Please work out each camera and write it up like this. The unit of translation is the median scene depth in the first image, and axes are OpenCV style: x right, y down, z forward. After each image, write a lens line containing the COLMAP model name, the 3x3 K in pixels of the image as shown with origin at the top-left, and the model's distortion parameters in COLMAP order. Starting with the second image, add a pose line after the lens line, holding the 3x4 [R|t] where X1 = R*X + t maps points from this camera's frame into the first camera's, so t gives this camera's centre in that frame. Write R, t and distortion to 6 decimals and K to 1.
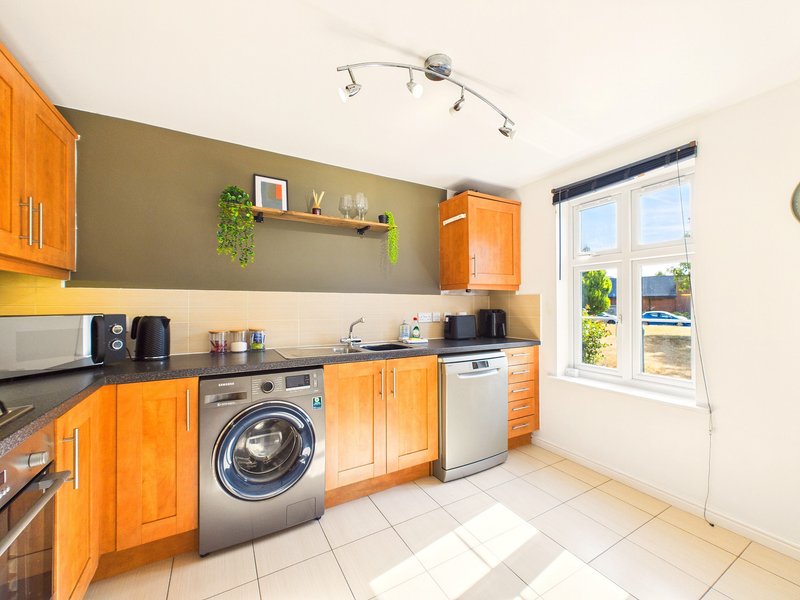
lens RADIAL K [[322.5, 0, 400.0], [0, 322.5, 303.1], [0, 0, 1]] dist [0.001608, -0.000185]
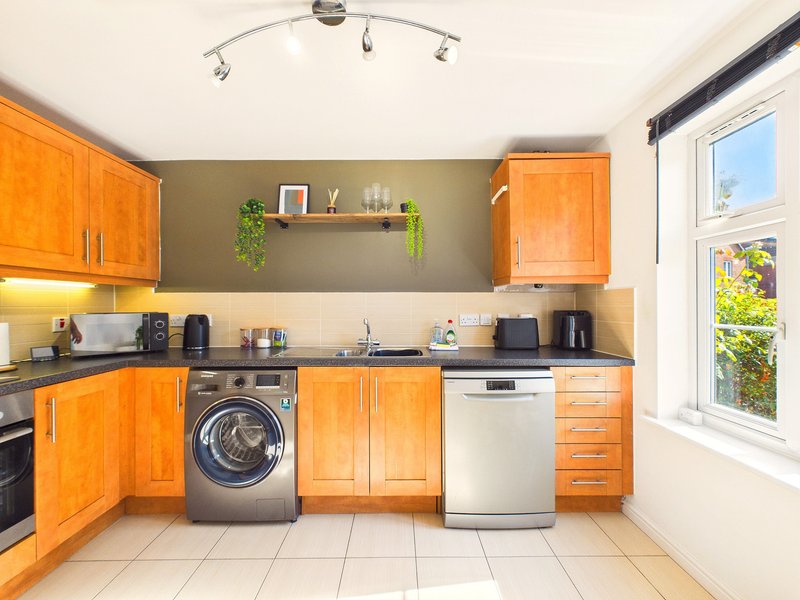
lens RADIAL K [[322.5, 0, 400.0], [0, 322.5, 305.6], [0, 0, 1]] dist [0.001608, -0.000185]
pose [[0.871061, -0.001088, -0.491174, 0.458296], [0.005417, 0.999958, 0.007393, 0.001273], [0.491146, -0.009101, 0.871030, 0.269955]]
